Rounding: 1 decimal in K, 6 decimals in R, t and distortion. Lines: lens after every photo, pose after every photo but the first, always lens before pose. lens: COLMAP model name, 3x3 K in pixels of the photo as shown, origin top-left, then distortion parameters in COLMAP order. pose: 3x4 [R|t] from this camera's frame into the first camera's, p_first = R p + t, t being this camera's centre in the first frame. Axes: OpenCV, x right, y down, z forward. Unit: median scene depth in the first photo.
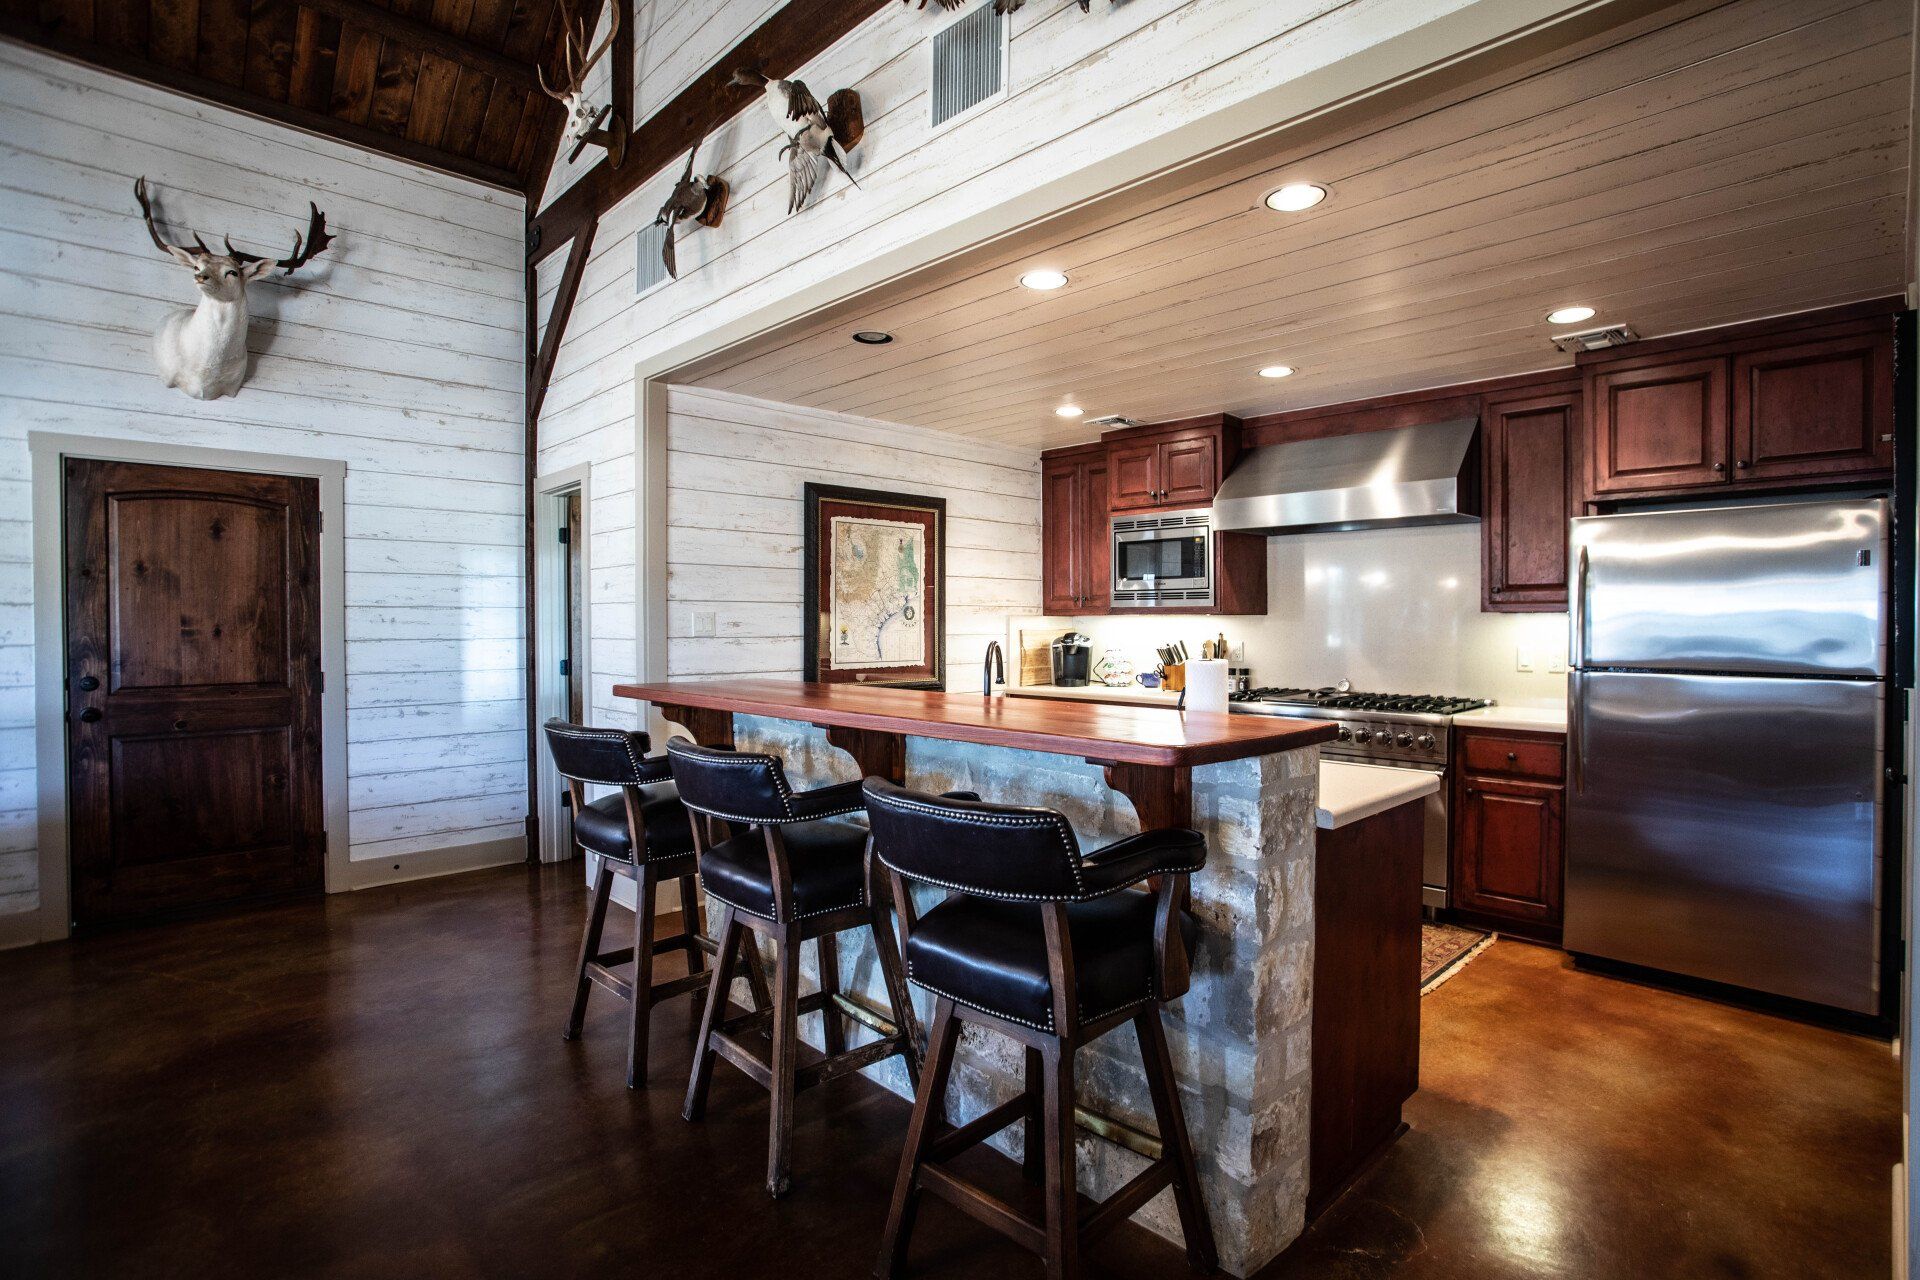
lens RADIAL K [[935.8, 0, 967.2], [0, 935.8, 639.2], [0, 0, 1]] dist [-0.070661, 0.030499]
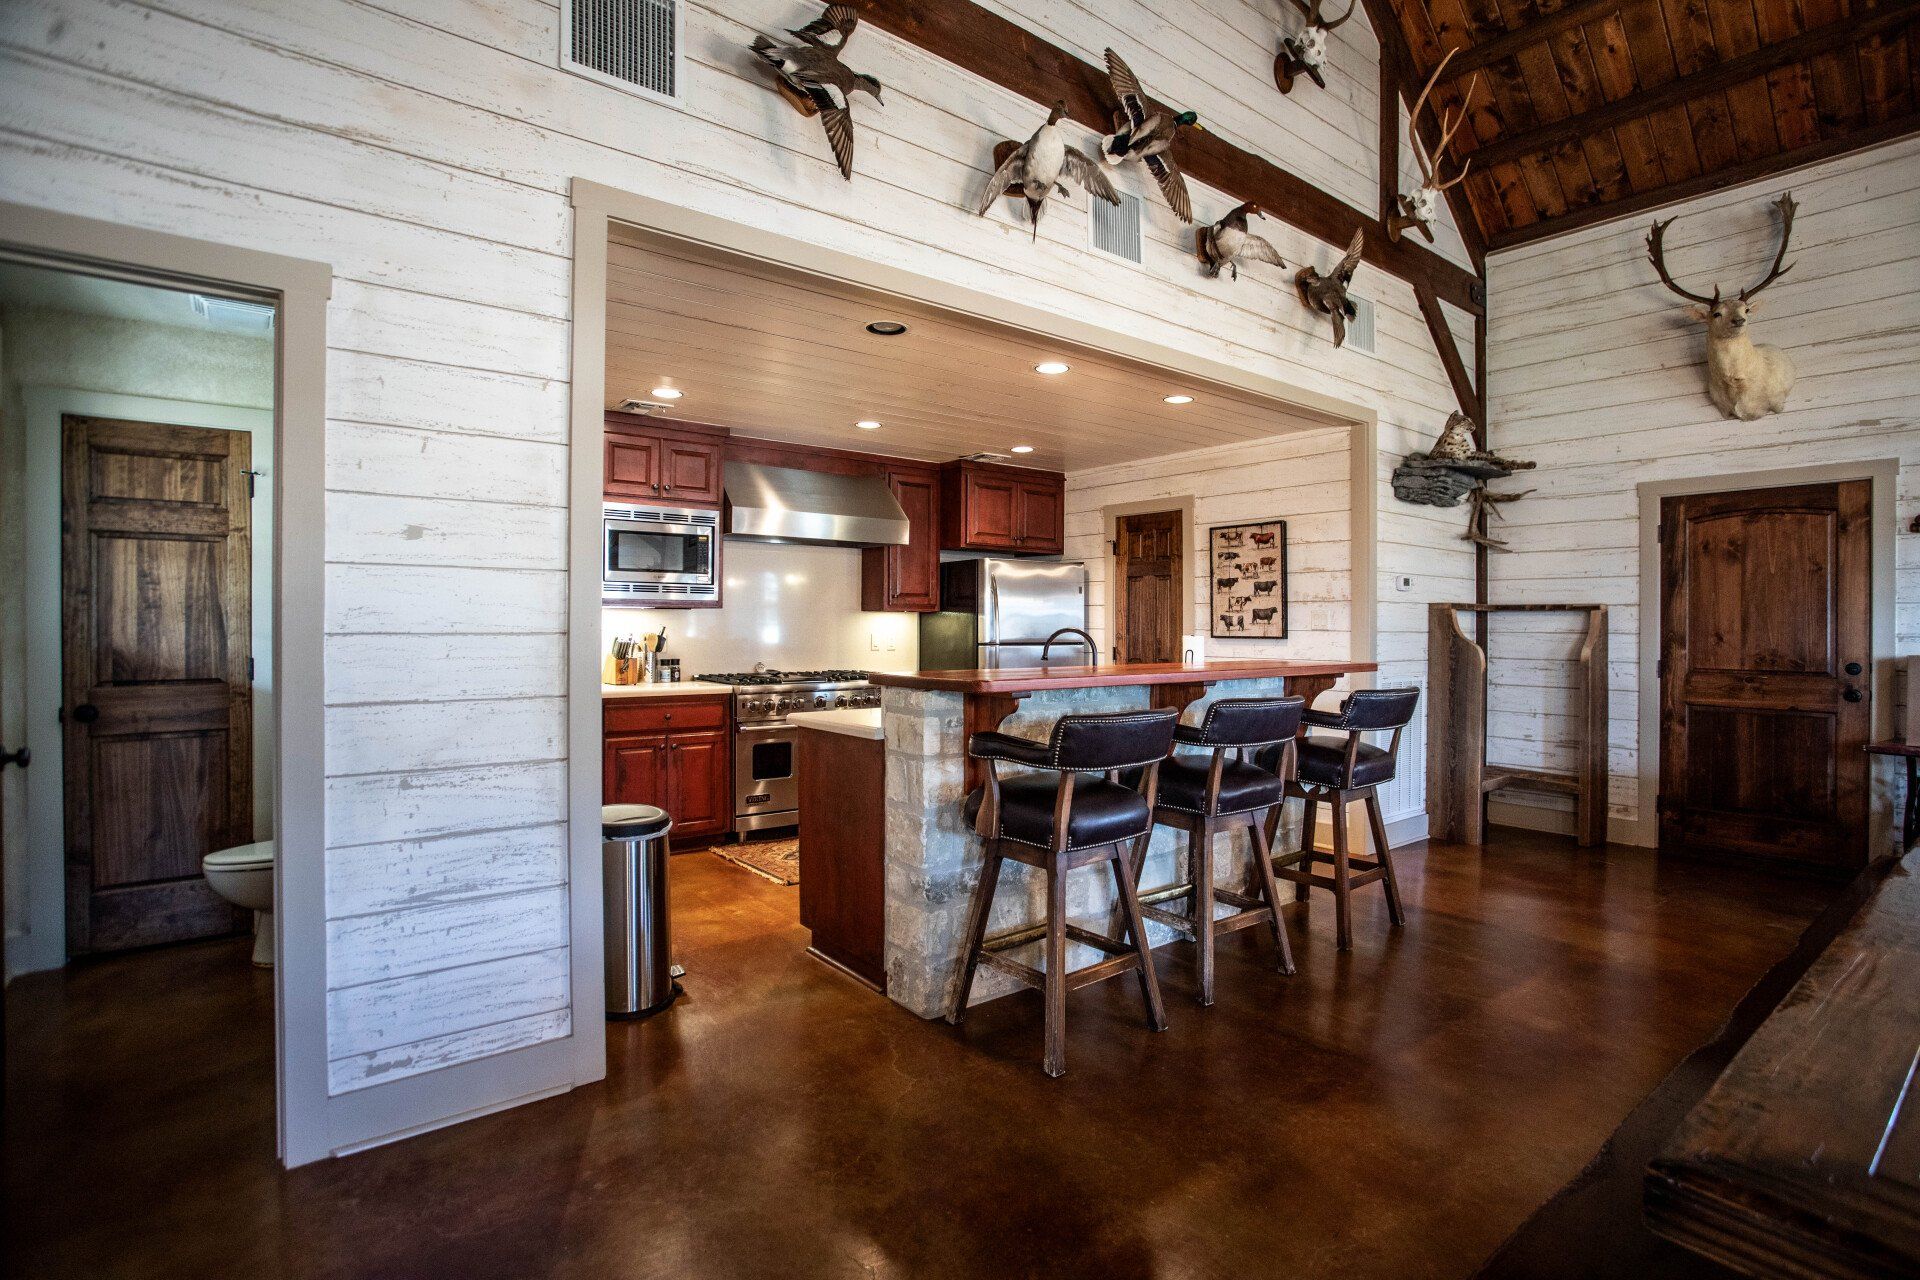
lens RADIAL K [[935.8, 0, 967.2], [0, 935.8, 639.2], [0, 0, 1]] dist [-0.070661, 0.030499]
pose [[0.102658, -0.020895, 0.994497, -1.090535], [0.014757, 0.999701, 0.019481, -0.009614], [-0.994607, 0.012676, 0.102936, 0.813726]]
